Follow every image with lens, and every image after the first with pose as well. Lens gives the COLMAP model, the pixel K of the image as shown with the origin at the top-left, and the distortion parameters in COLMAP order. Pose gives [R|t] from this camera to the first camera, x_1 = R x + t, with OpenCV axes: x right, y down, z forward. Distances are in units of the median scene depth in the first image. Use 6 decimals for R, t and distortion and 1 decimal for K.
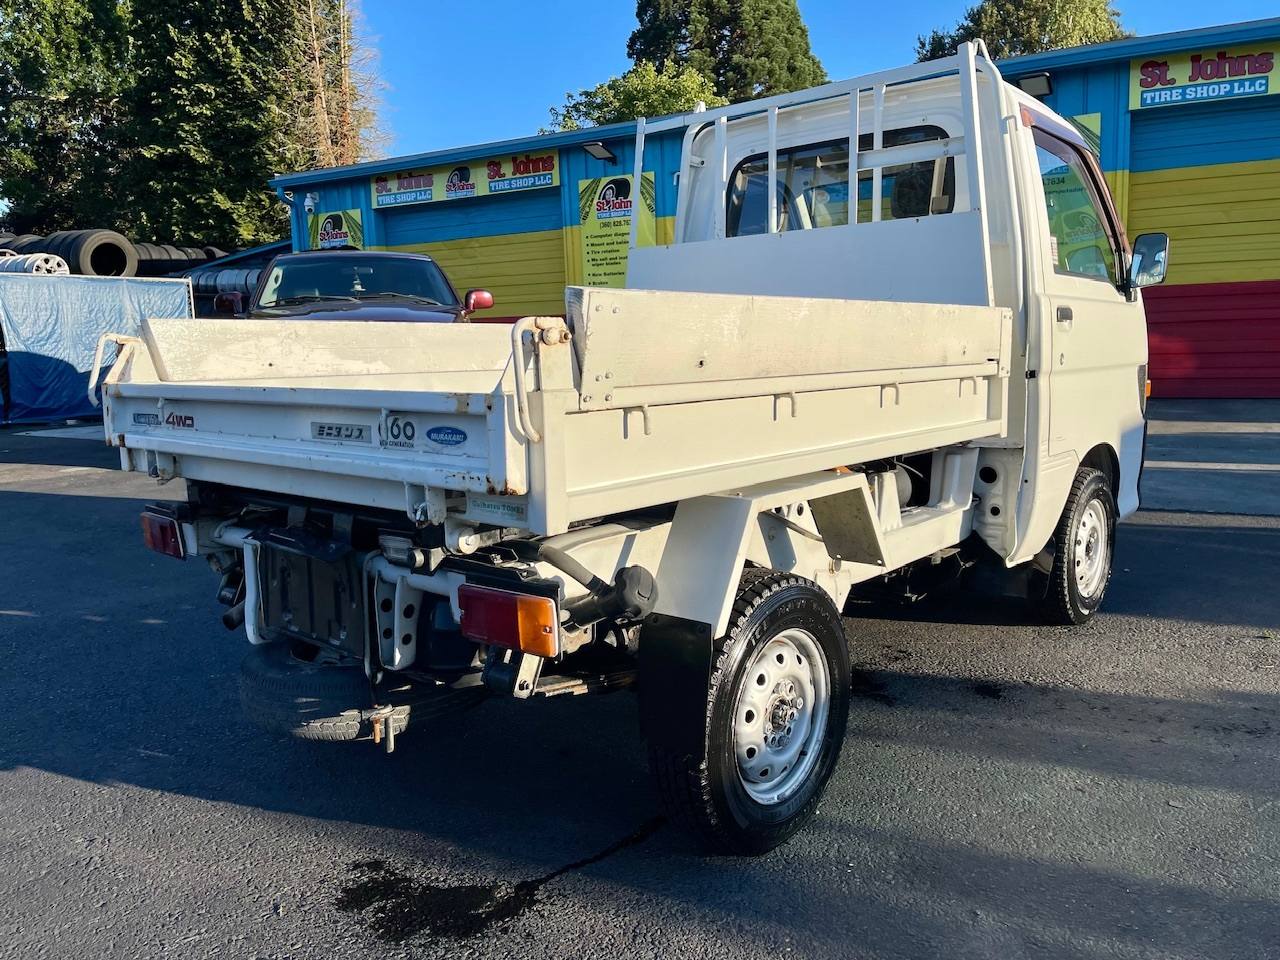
lens RADIAL K [[962.7, 0, 640.0], [0, 962.7, 480.0], [0, 0, 1]] dist [-0.011248, -0.004001]
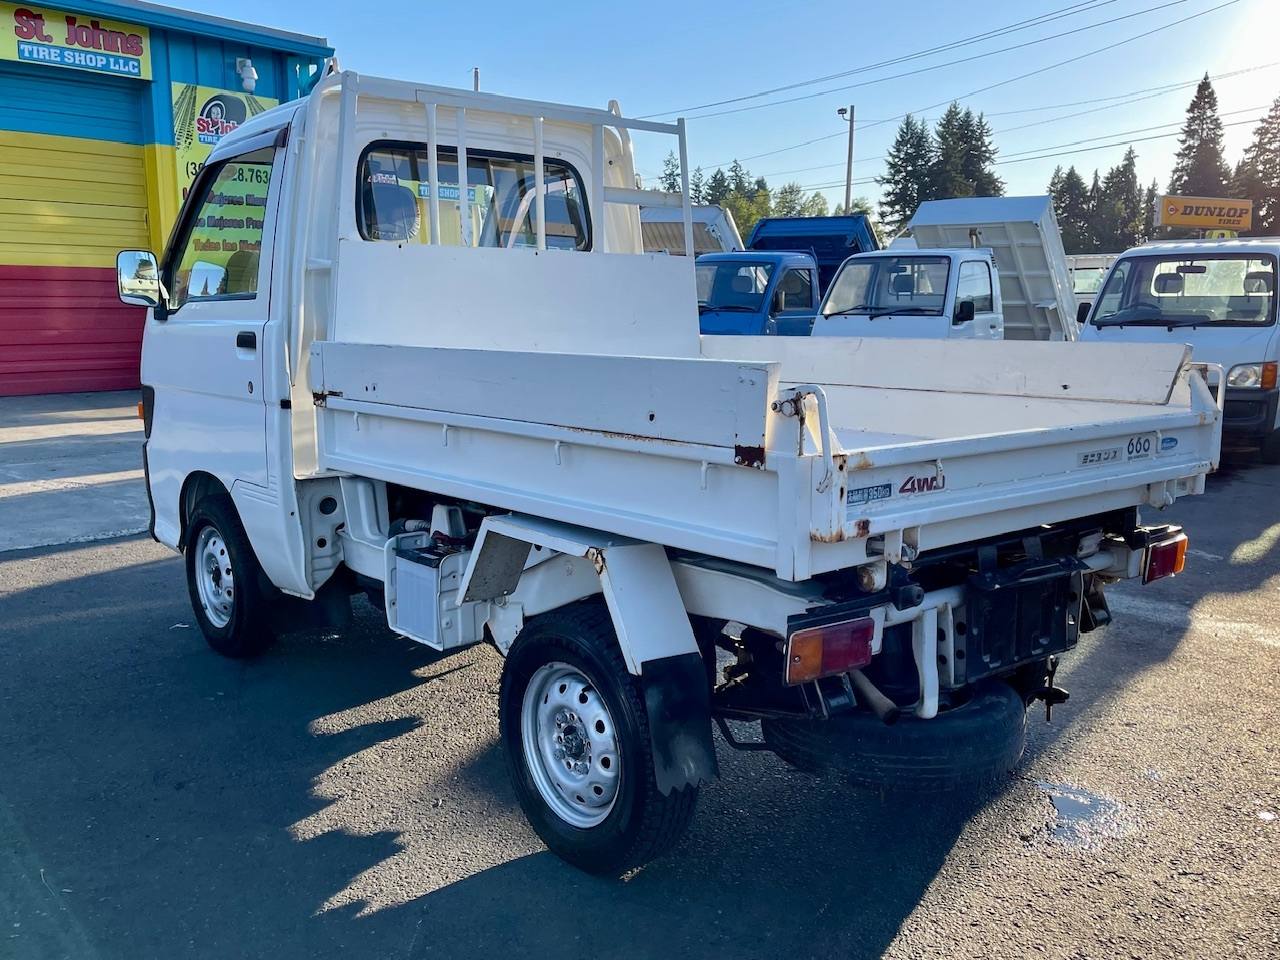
lens RADIAL K [[1150.5, 0, 640.5], [0, 1150.5, 498.2], [0, 0, 1]] dist [0.099660, -0.215710]
pose [[0.173857, -0.142622, 0.974388, -1.510475], [0.126778, 0.984465, 0.121477, -0.204357], [-0.976576, 0.102412, 0.189238, 1.053471]]
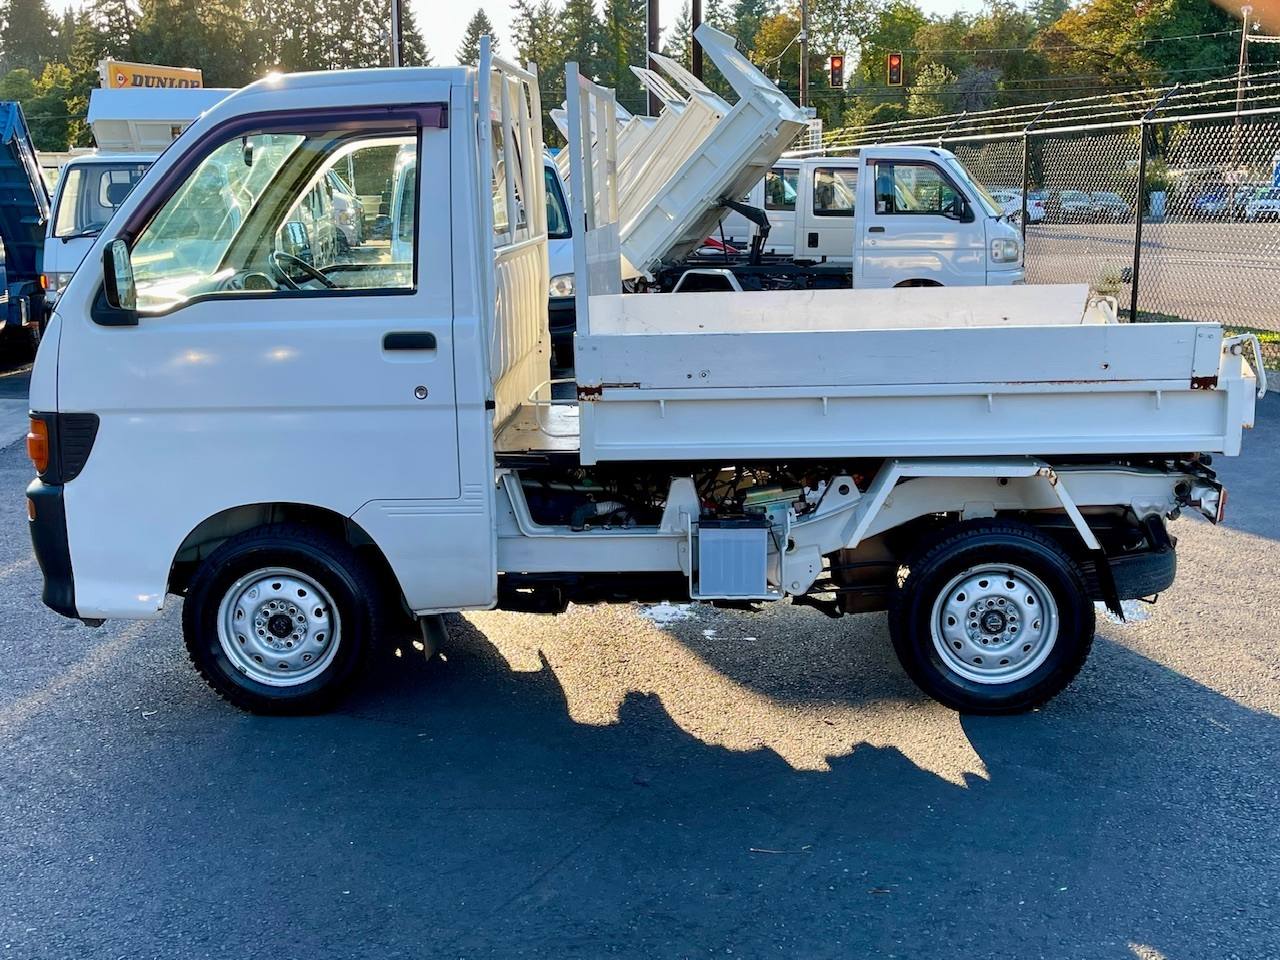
lens RADIAL K [[1458.8, 0, 640.0], [0, 1458.8, 480.0], [0, 0, 1]] dist [0.086339, -0.006863]
pose [[-0.601980, -0.132146, 0.787501, -1.646856], [0.135803, 0.954901, 0.264047, -0.594021], [-0.786878, 0.265897, -0.556886, 2.808271]]
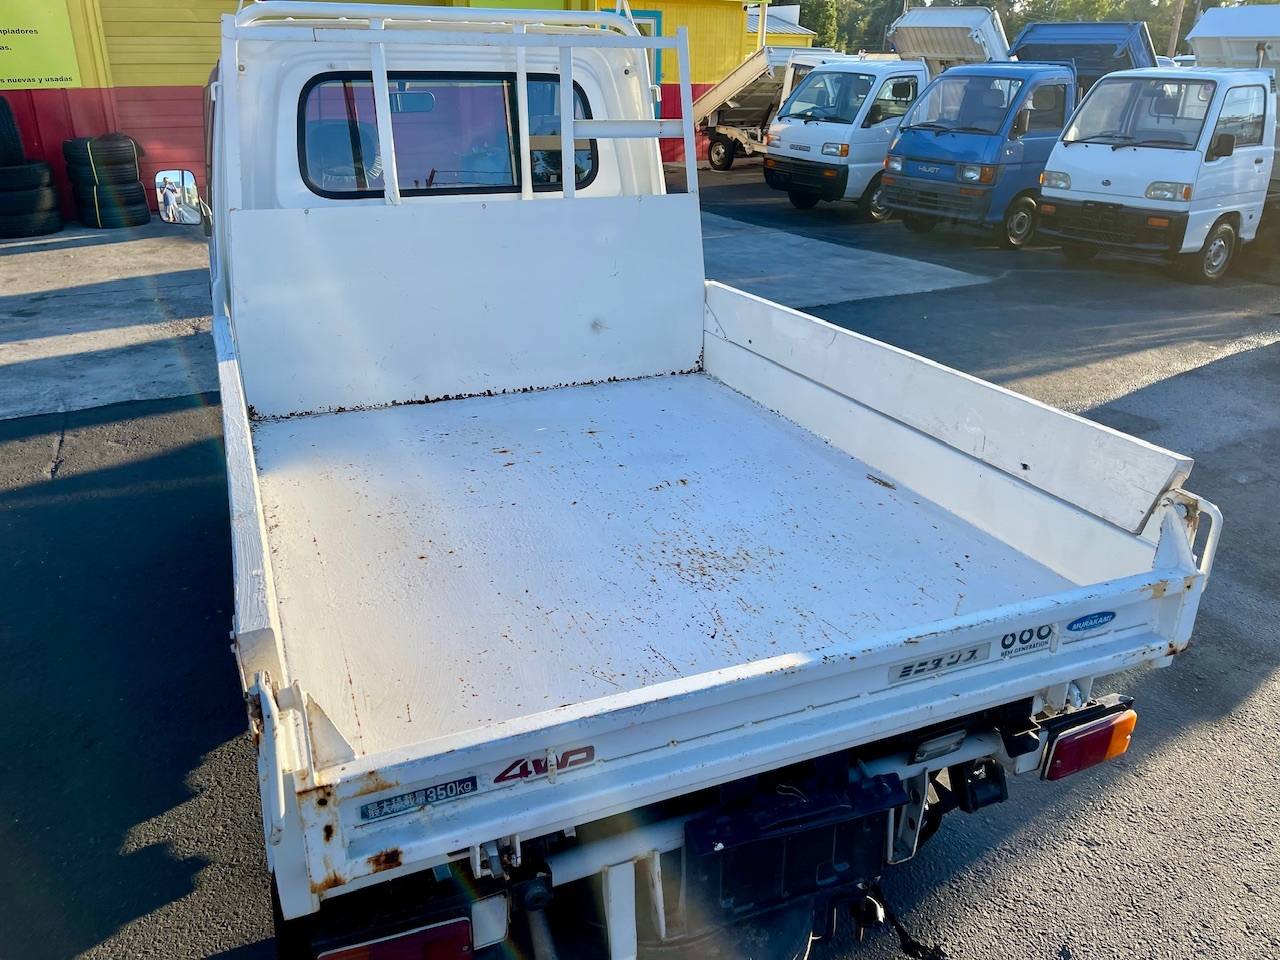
lens RADIAL K [[960.6, 0, 632.8], [0, 960.6, 483.2], [0, 0, 1]] dist [0.023209, 0.001817]
pose [[0.467497, -0.324835, 0.822149, -0.887249], [0.110761, 0.944233, 0.310089, -0.403392], [-0.877028, -0.053904, 0.477405, 0.681867]]
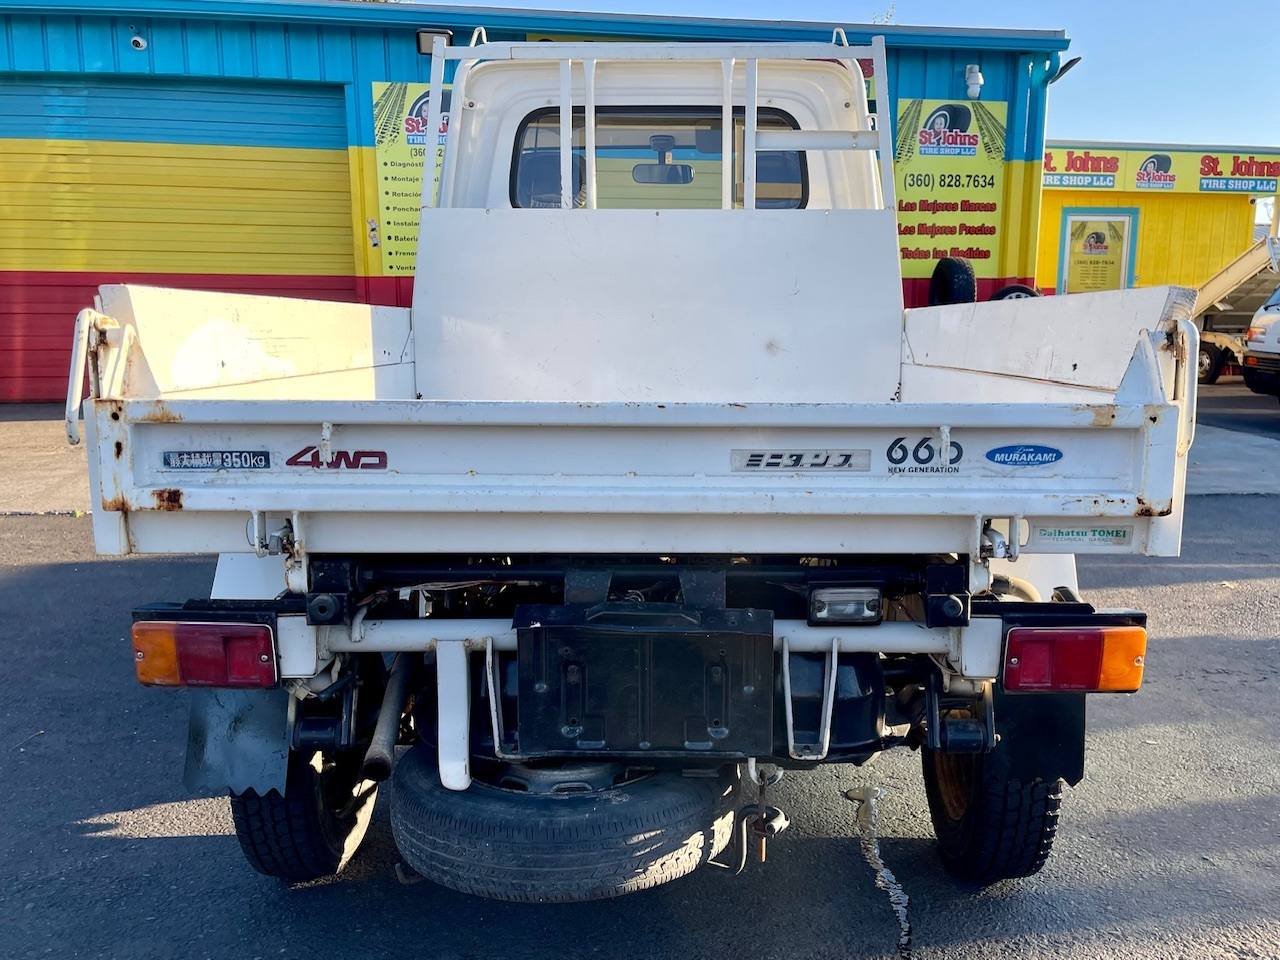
lens RADIAL K [[1137.3, 0, 665.8], [0, 1137.3, 525.7], [0, 0, 1]] dist [0.044164, -0.013217]
pose [[0.773419, -0.091592, 0.627243, -0.781715], [0.070911, 0.995797, 0.057973, -0.047060], [-0.629916, -0.000359, 0.776663, 0.300156]]
